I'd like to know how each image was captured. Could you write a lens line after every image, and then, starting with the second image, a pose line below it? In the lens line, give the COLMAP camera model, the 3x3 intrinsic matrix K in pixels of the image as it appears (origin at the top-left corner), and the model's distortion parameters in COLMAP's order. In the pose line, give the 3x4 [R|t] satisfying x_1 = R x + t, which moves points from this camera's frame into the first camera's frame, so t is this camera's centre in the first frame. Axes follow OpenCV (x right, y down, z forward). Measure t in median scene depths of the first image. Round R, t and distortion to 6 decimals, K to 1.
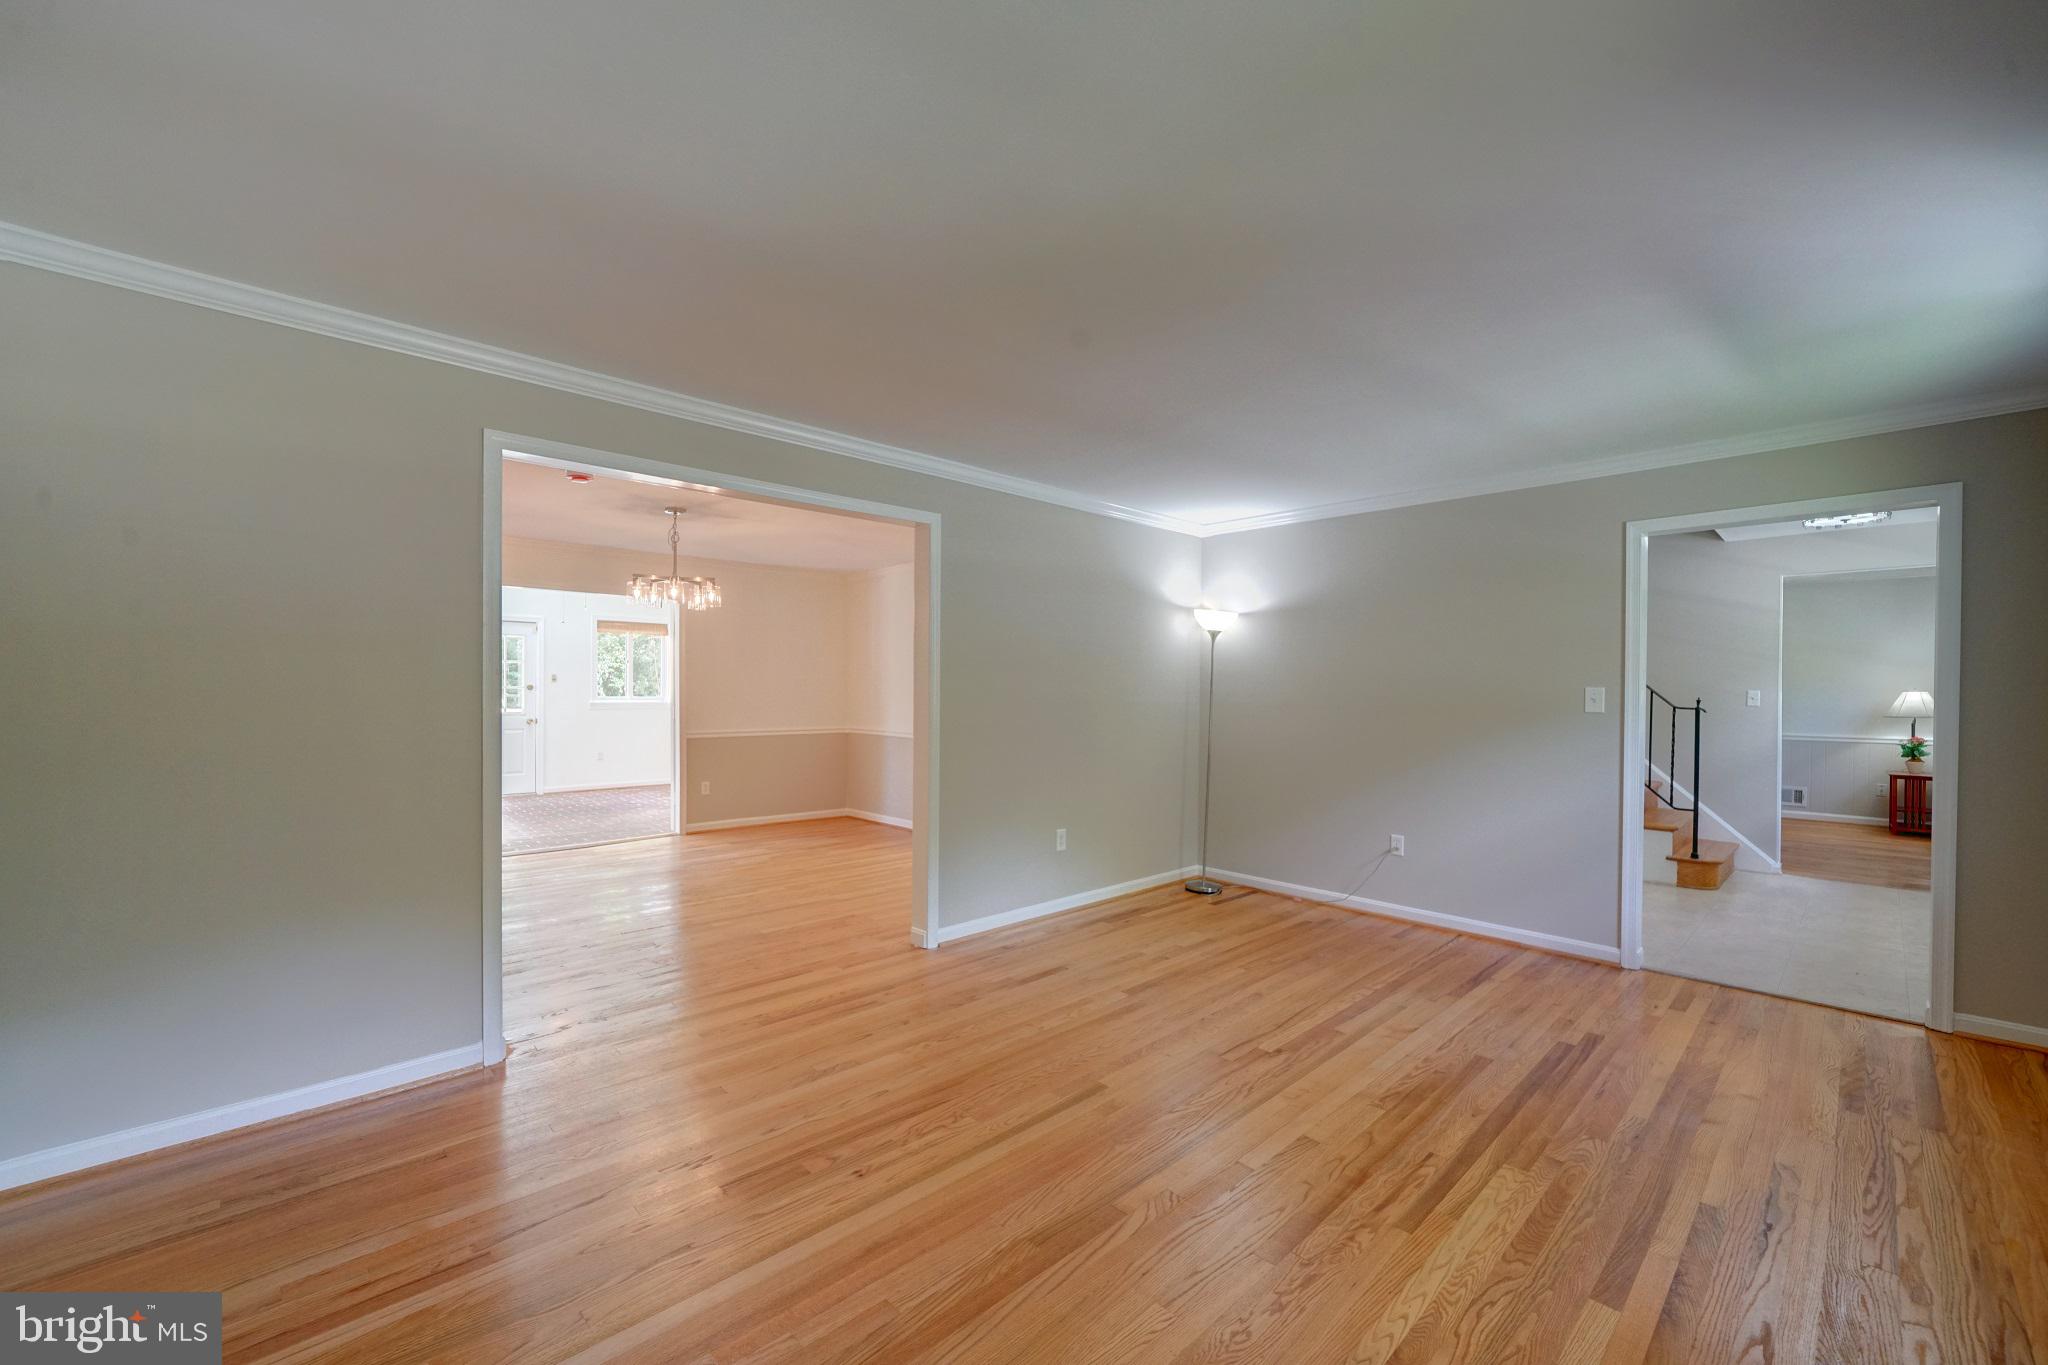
lens RADIAL K [[797.2, 0, 1010.9], [0, 797.2, 692.6], [0, 0, 1]] dist [-0.010289, -0.000115]
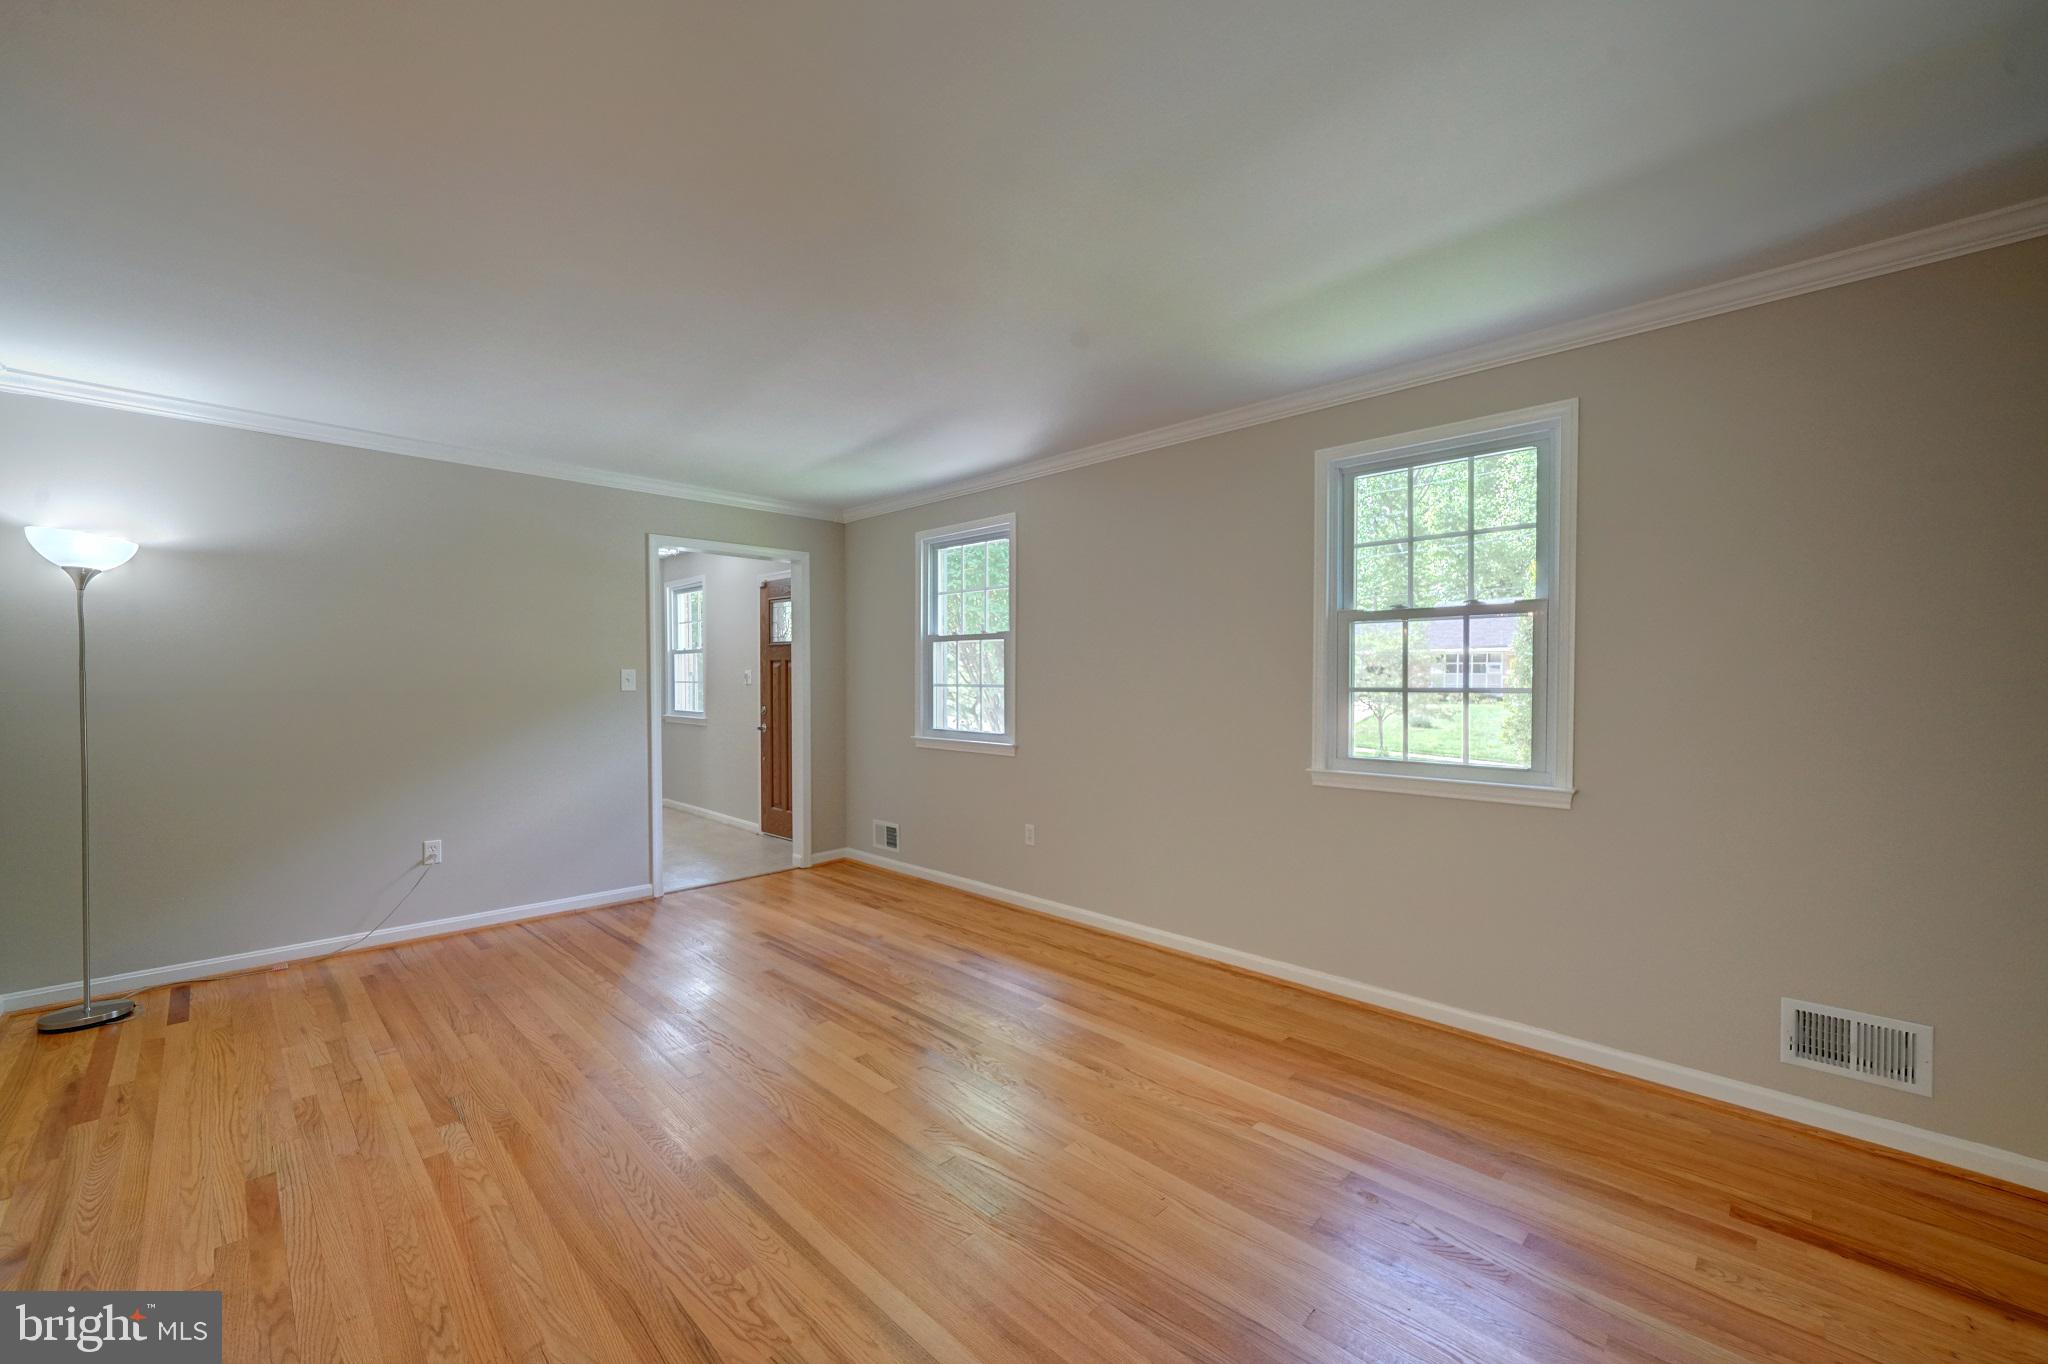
lens RADIAL K [[820.1, 0, 988.0], [0, 820.1, 678.6], [0, 0, 1]] dist [0.000718, 0.000106]
pose [[-0.019375, -0.008947, 0.999772, -0.489542], [0.004333, 0.999950, 0.009032, -0.001412], [-0.999803, 0.004508, -0.019335, 0.492840]]
